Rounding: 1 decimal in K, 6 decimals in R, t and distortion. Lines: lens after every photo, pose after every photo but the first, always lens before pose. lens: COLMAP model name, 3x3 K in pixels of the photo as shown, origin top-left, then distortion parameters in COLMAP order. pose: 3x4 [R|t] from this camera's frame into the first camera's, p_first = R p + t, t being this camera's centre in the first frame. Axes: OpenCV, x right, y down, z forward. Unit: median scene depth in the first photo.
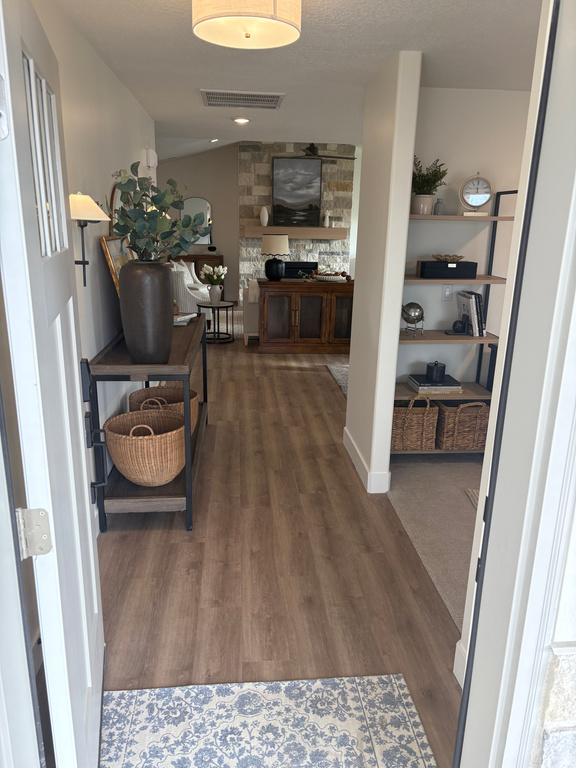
lens RADIAL K [[584.2, 0, 287.5], [0, 584.2, 381.2], [0, 0, 1]] dist [0.041146, -0.024446]
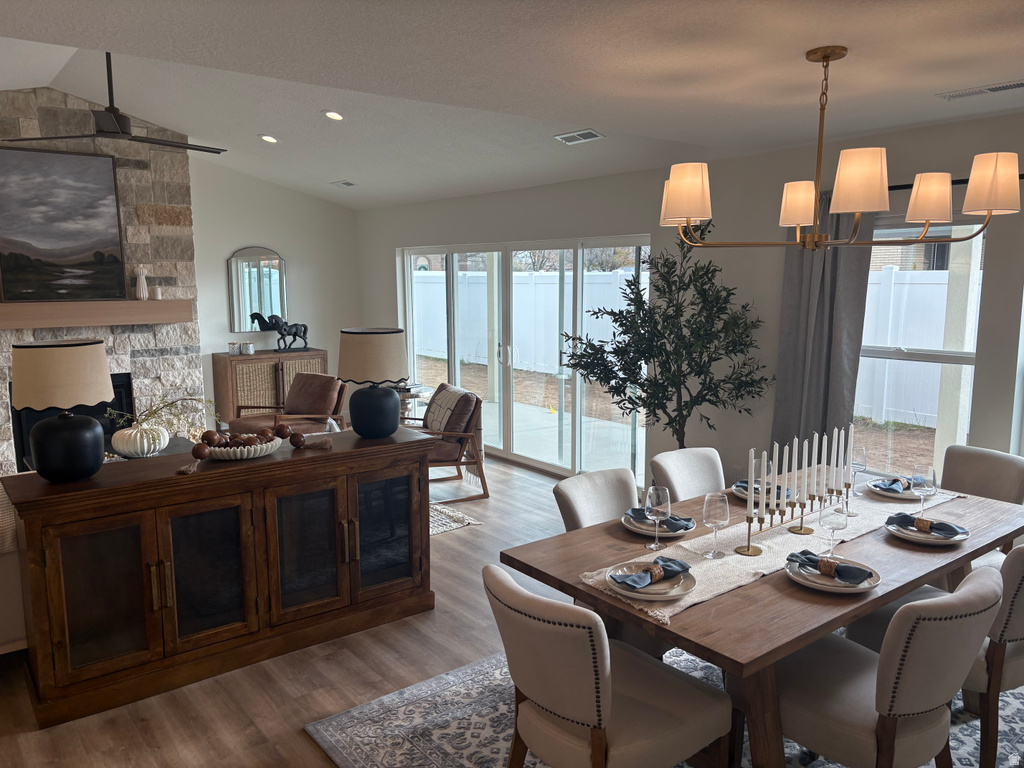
lens RADIAL K [[779.0, 0, 511.0], [0, 779.0, 390.5], [0, 0, 1]] dist [0.041146, -0.024446]
pose [[0.838500, -0.108847, 0.533920, -0.030789], [0.170729, 0.982988, -0.067727, -0.102113], [-0.517465, 0.147945, 0.842818, 0.342440]]
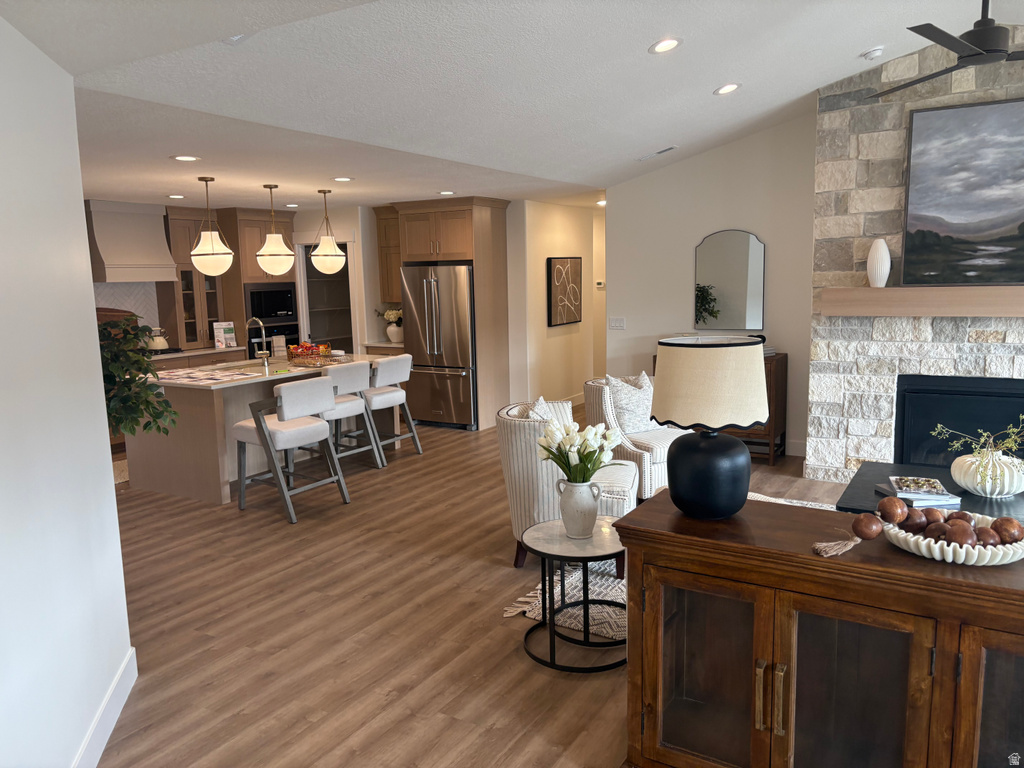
lens RADIAL K [[779.0, 0, 505.9], [0, 779.0, 391.4], [0, 0, 1]] dist [0.041146, -0.024446]
pose [[0.812083, 0.047439, -0.581610, 0.068199], [-0.116253, 0.989863, -0.081583, -0.127298], [0.571844, 0.133866, 0.809366, 0.454232]]
